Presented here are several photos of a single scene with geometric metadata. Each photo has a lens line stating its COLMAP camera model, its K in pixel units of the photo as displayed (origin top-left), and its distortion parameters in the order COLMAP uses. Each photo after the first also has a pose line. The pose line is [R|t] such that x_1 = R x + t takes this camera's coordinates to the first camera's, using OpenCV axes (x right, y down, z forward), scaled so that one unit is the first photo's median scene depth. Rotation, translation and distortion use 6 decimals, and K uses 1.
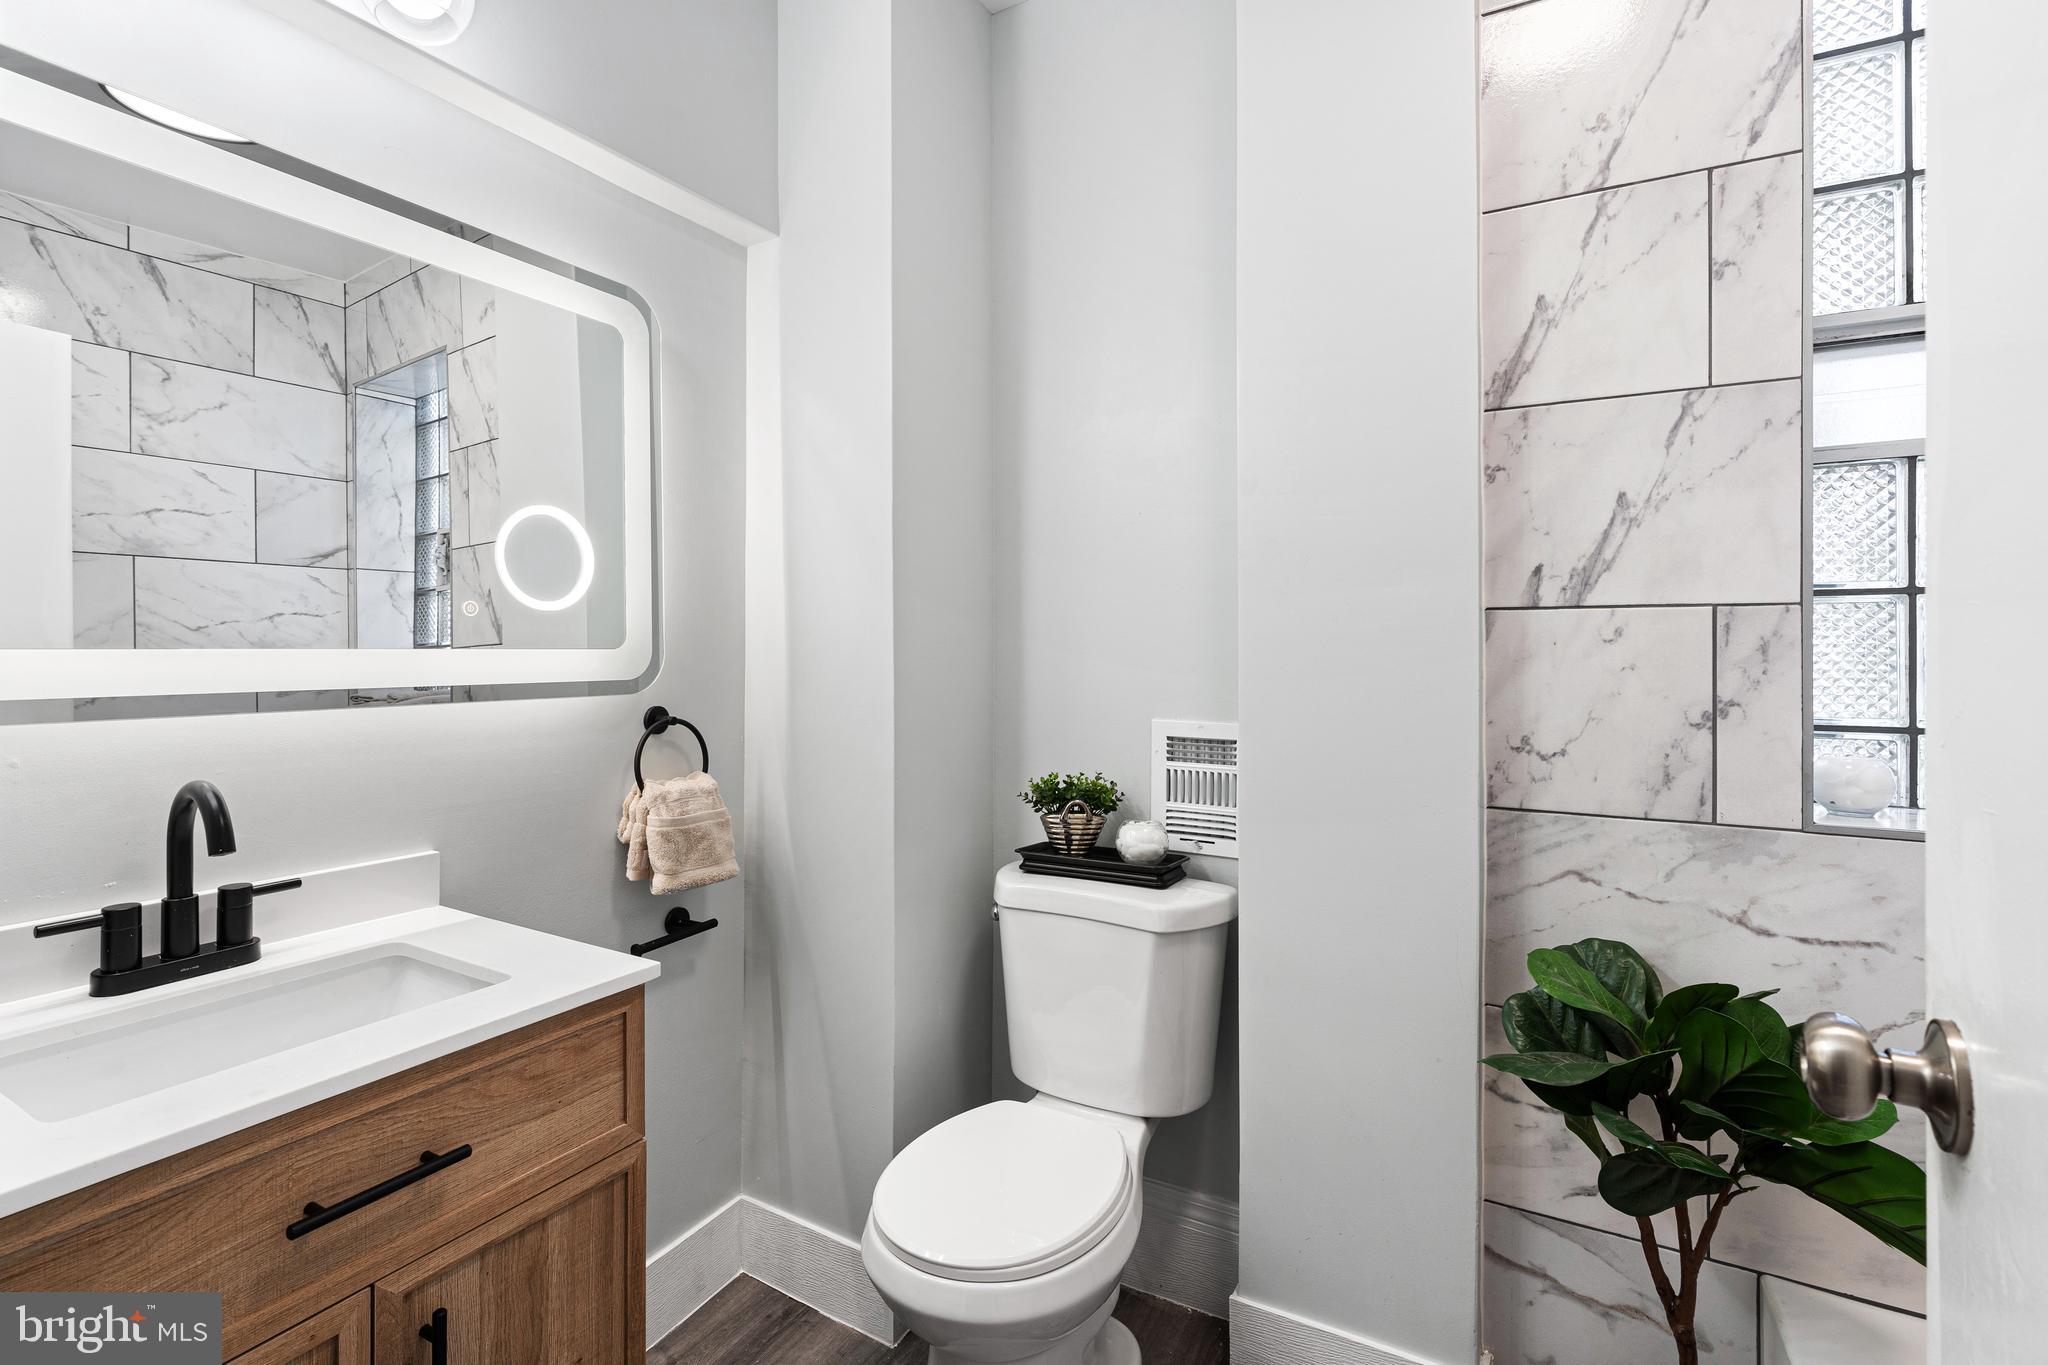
lens RADIAL K [[916.3, 0, 1024.5], [0, 916.3, 671.1], [0, 0, 1]] dist [-0.014159, 0.001933]
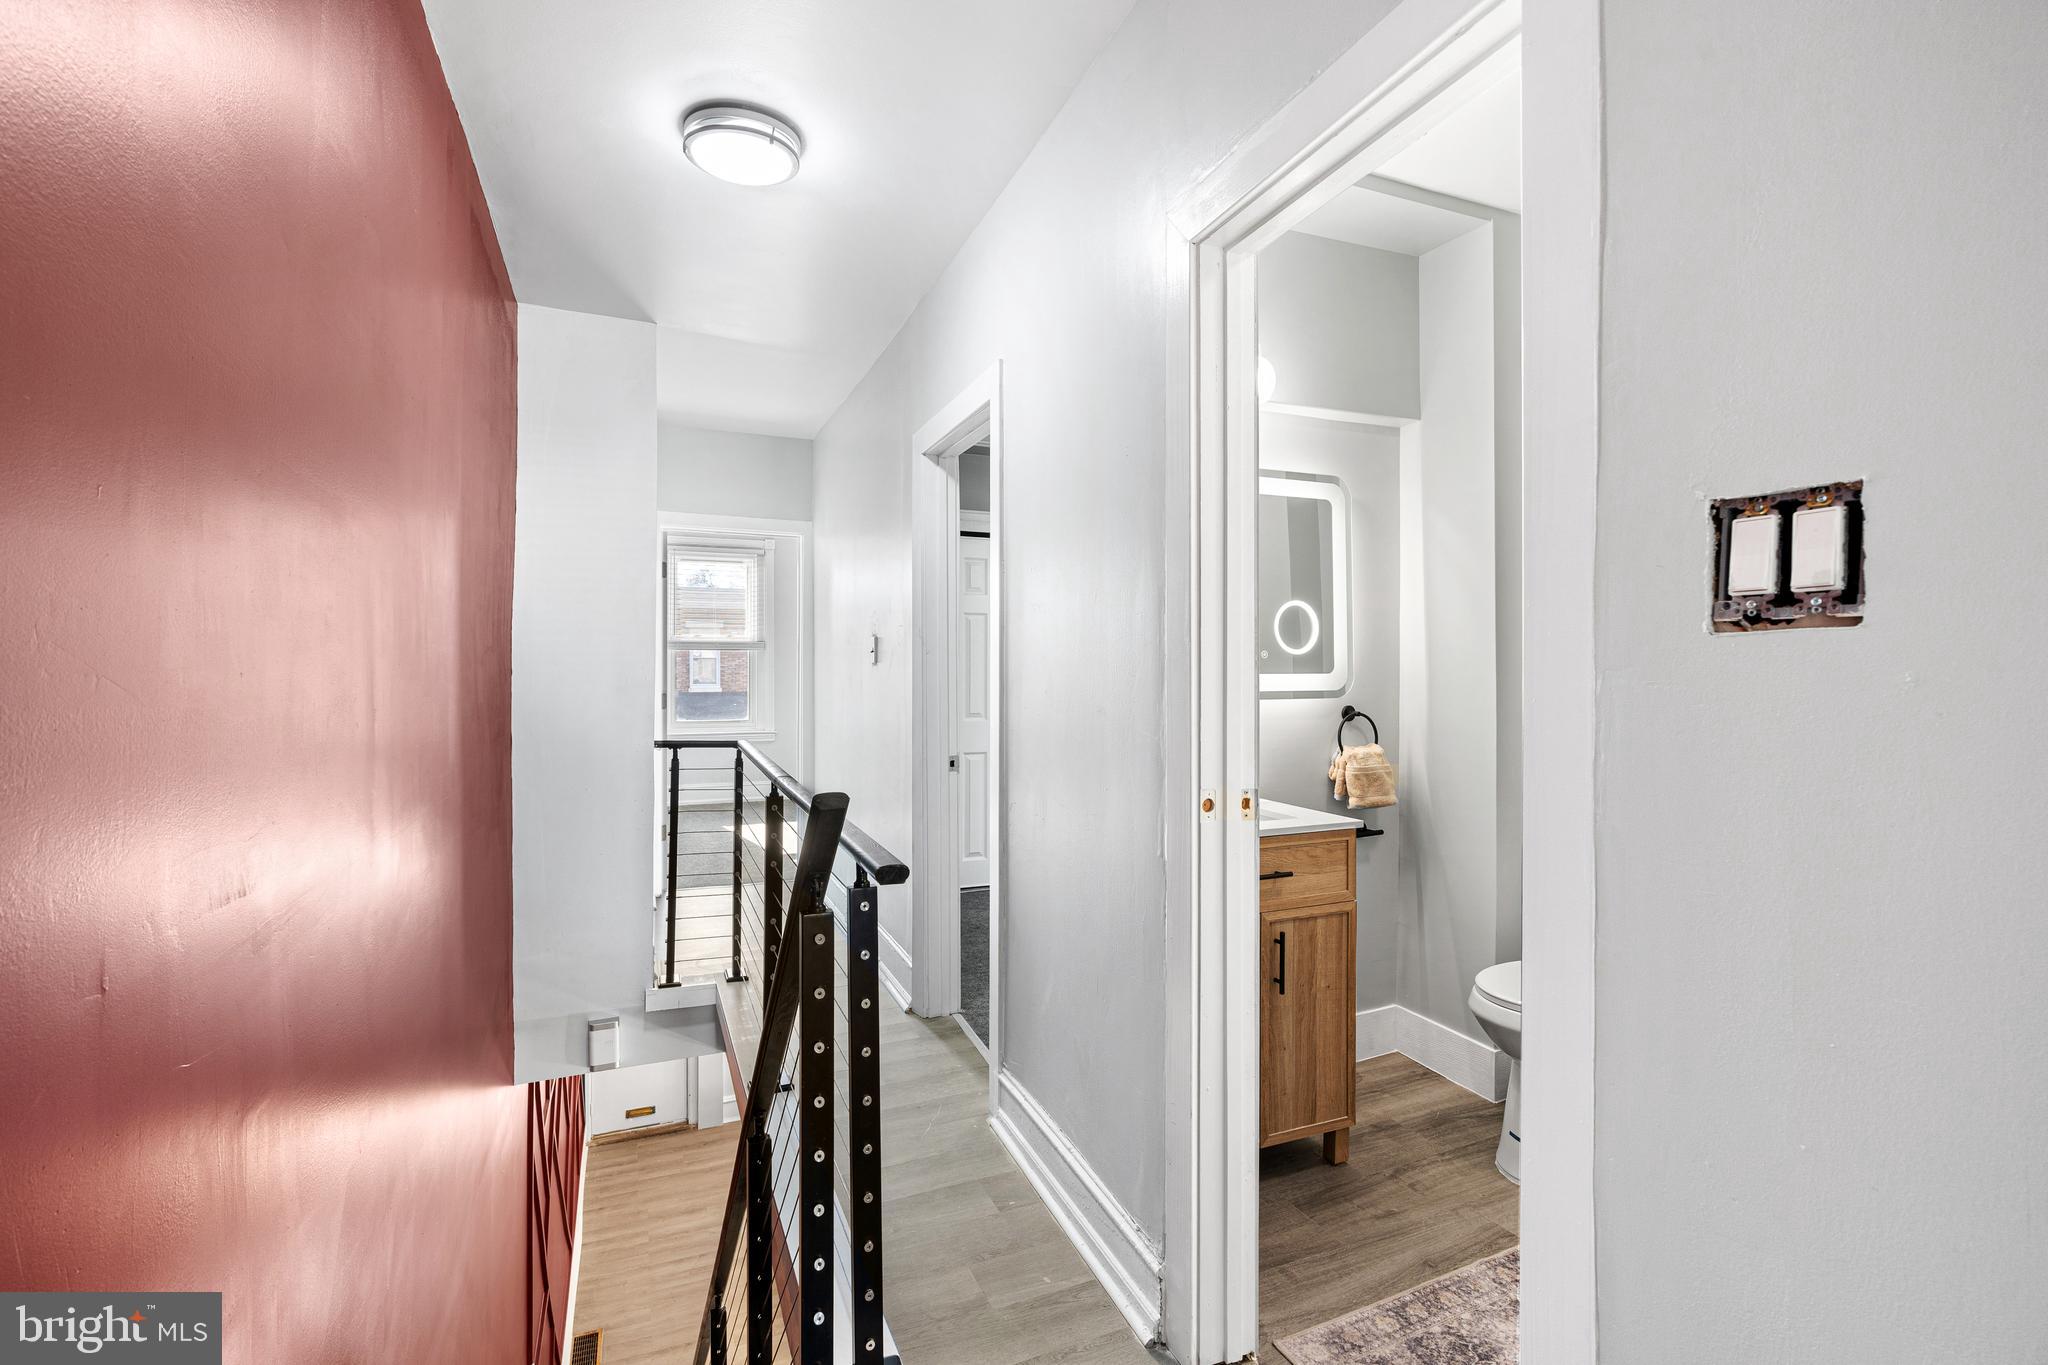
lens RADIAL K [[916.3, 0, 1024.5], [0, 916.3, 671.1], [0, 0, 1]] dist [-0.014159, 0.001933]
pose [[0.782386, -0.006452, -0.622760, 0.223562], [-0.006945, 0.999794, -0.019083, 0.009871], [0.622755, 0.019255, 0.782180, -0.830570]]
